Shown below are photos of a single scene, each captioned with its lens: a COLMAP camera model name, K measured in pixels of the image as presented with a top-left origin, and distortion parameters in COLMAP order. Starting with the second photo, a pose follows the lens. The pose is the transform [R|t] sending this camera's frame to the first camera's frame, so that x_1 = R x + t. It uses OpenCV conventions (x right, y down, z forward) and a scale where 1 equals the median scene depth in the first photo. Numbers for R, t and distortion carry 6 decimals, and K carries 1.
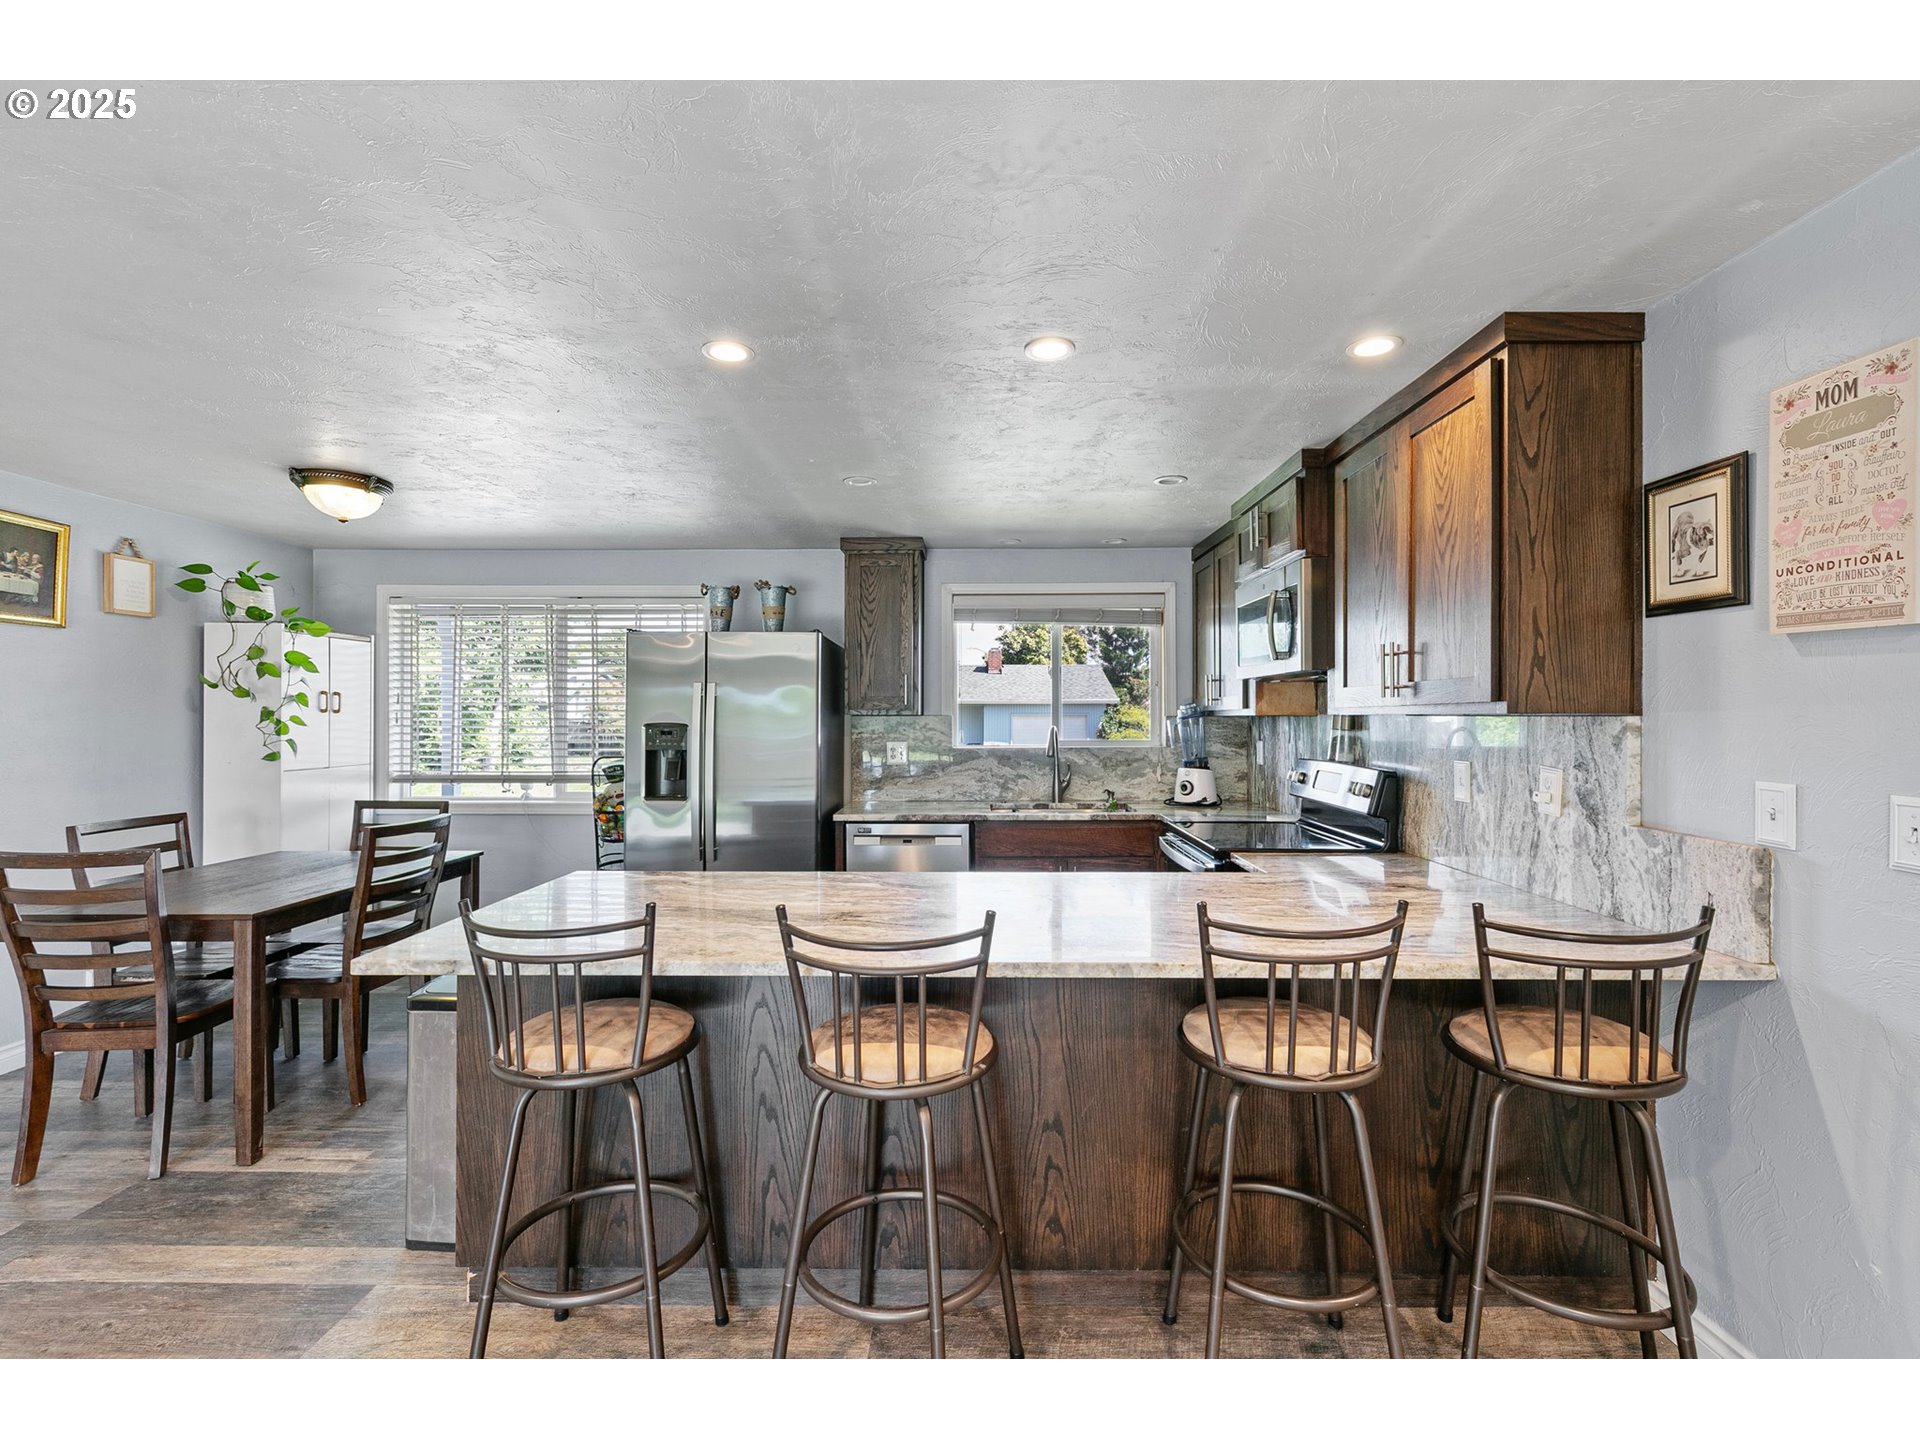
lens RADIAL K [[852.2, 0, 965.0], [0, 852.2, 709.1], [0, 0, 1]] dist [0.002775, 0.000124]
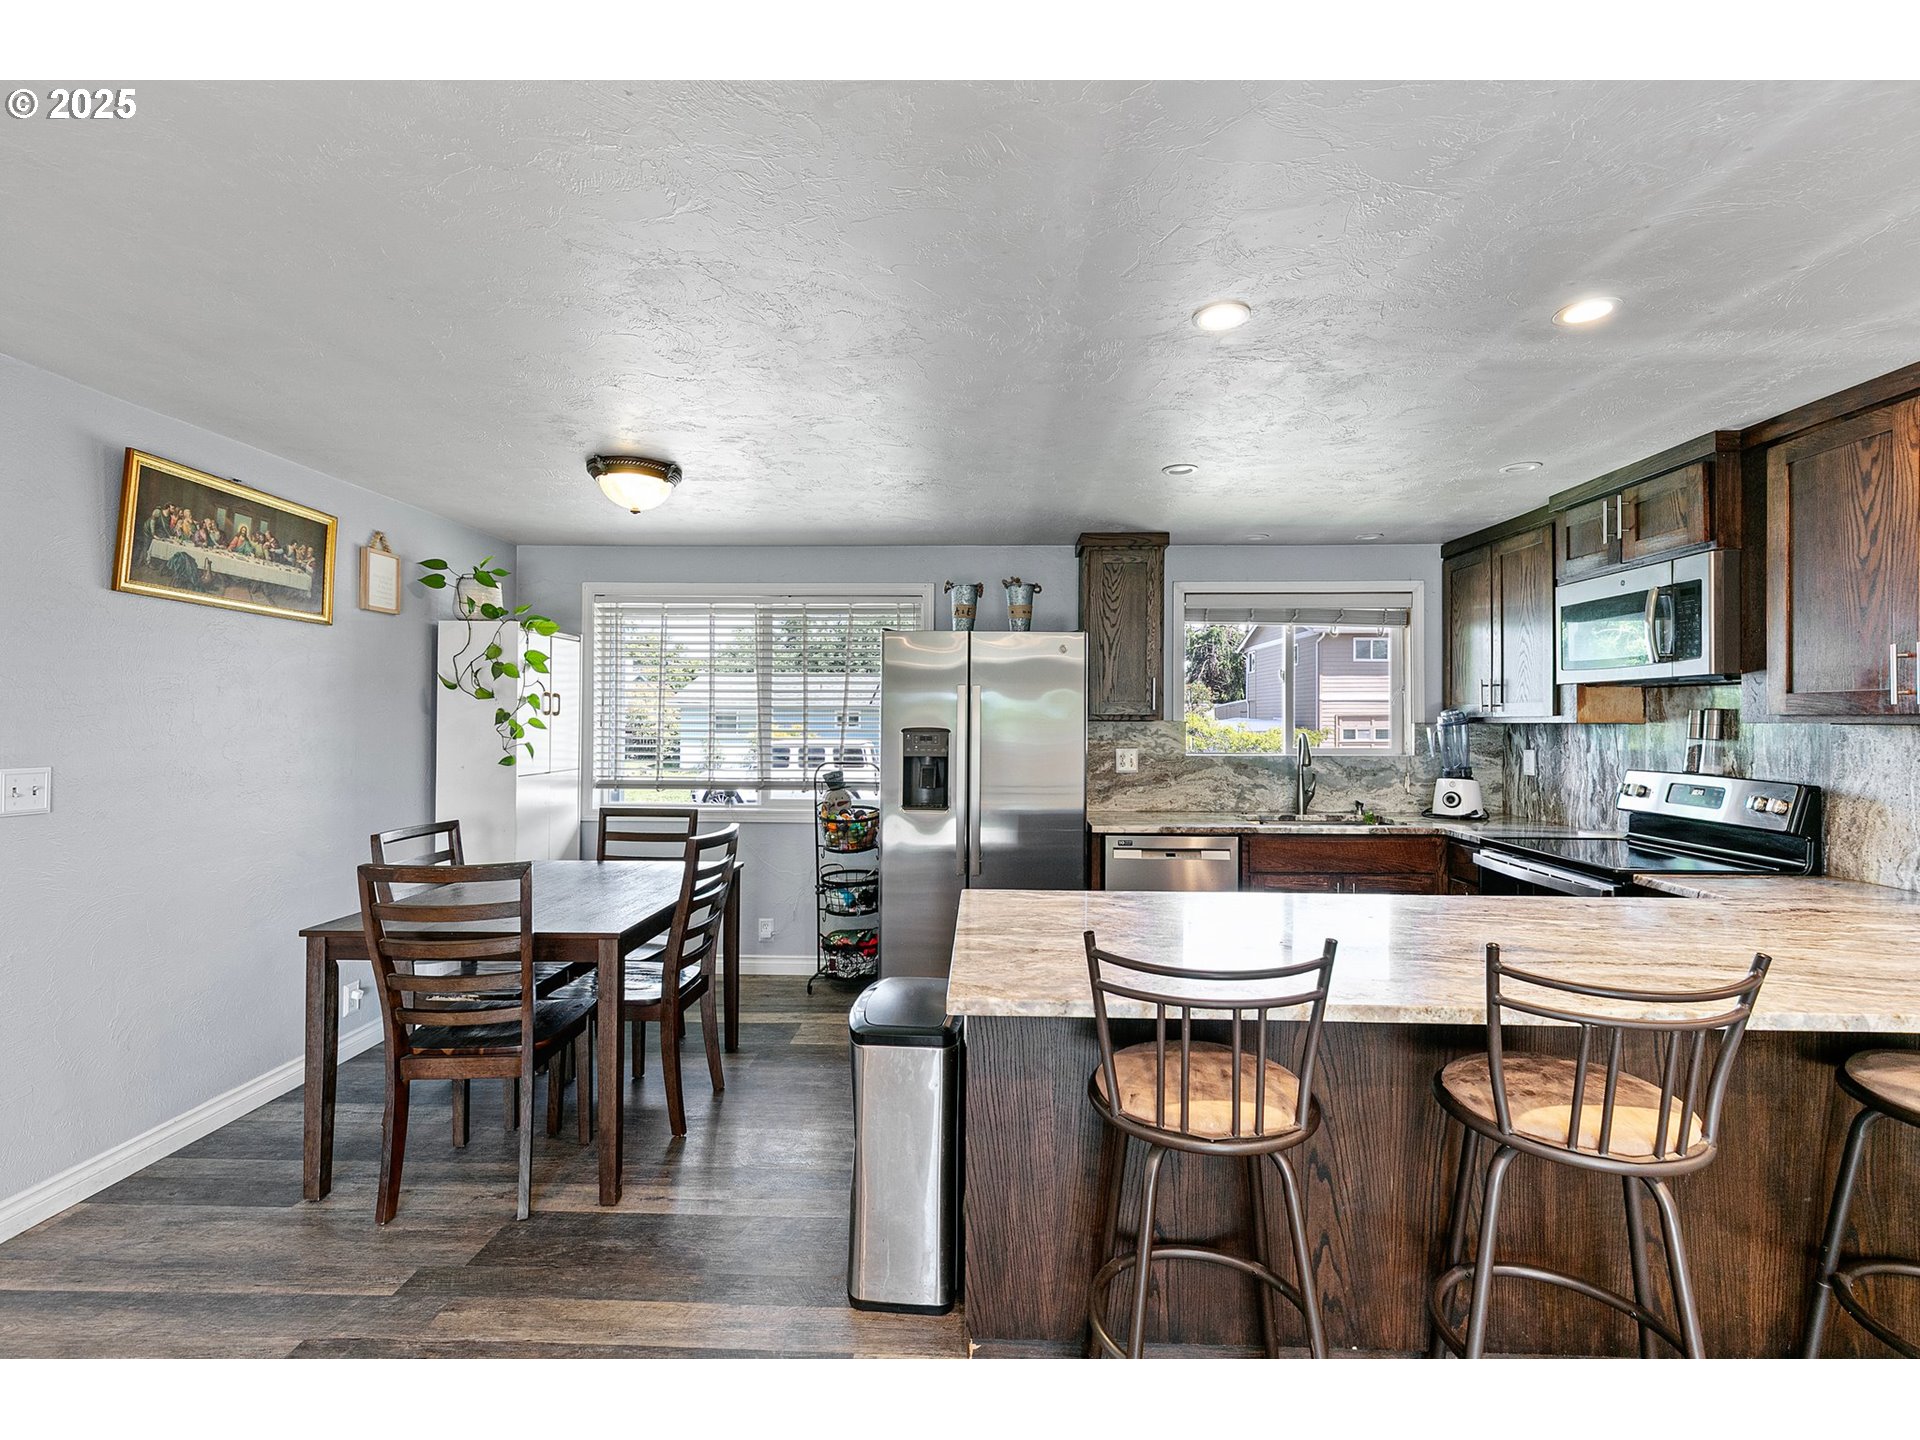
lens RADIAL K [[858.6, 0, 962.8], [0, 858.6, 711.5], [0, 0, 1]] dist [0.003522, 0.000123]
pose [[0.999784, 0.004660, -0.020257, -0.303085], [-0.004712, 0.999986, -0.002513, 0.000492], [0.020245, 0.002608, 0.999792, 0.052243]]
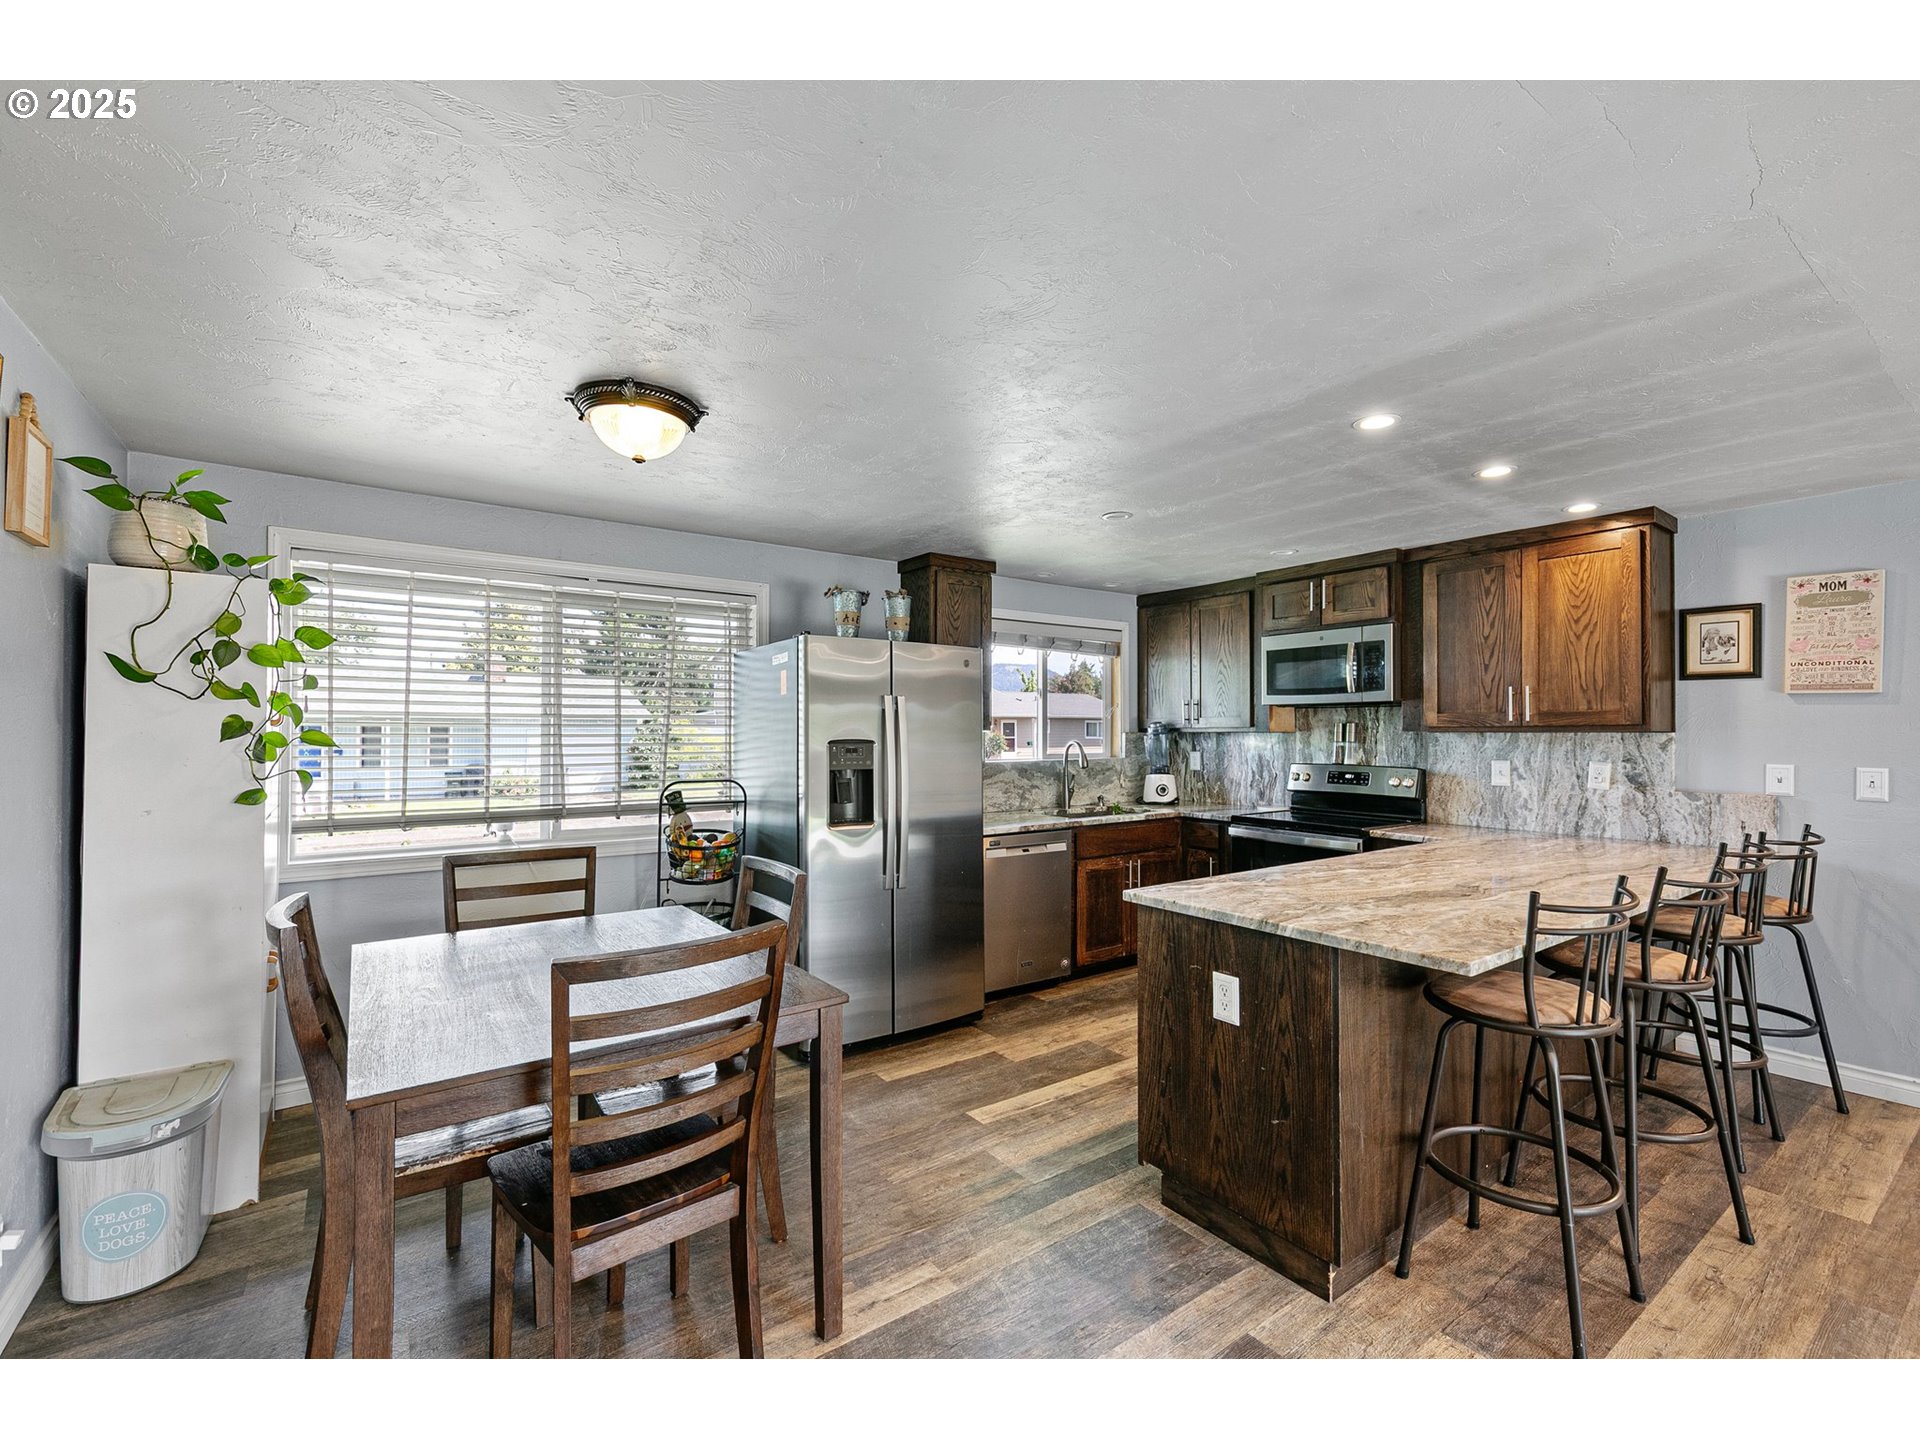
lens RADIAL K [[822.7, 0, 960.0], [0, 822.7, 720.0], [0, 0, 1]] dist [0.002732, 0.000474]
pose [[0.805364, 0.010007, 0.592696, -0.804867], [-0.005842, 0.999943, -0.008945, 0.003150], [-0.592751, 0.003741, 0.805377, 0.245546]]
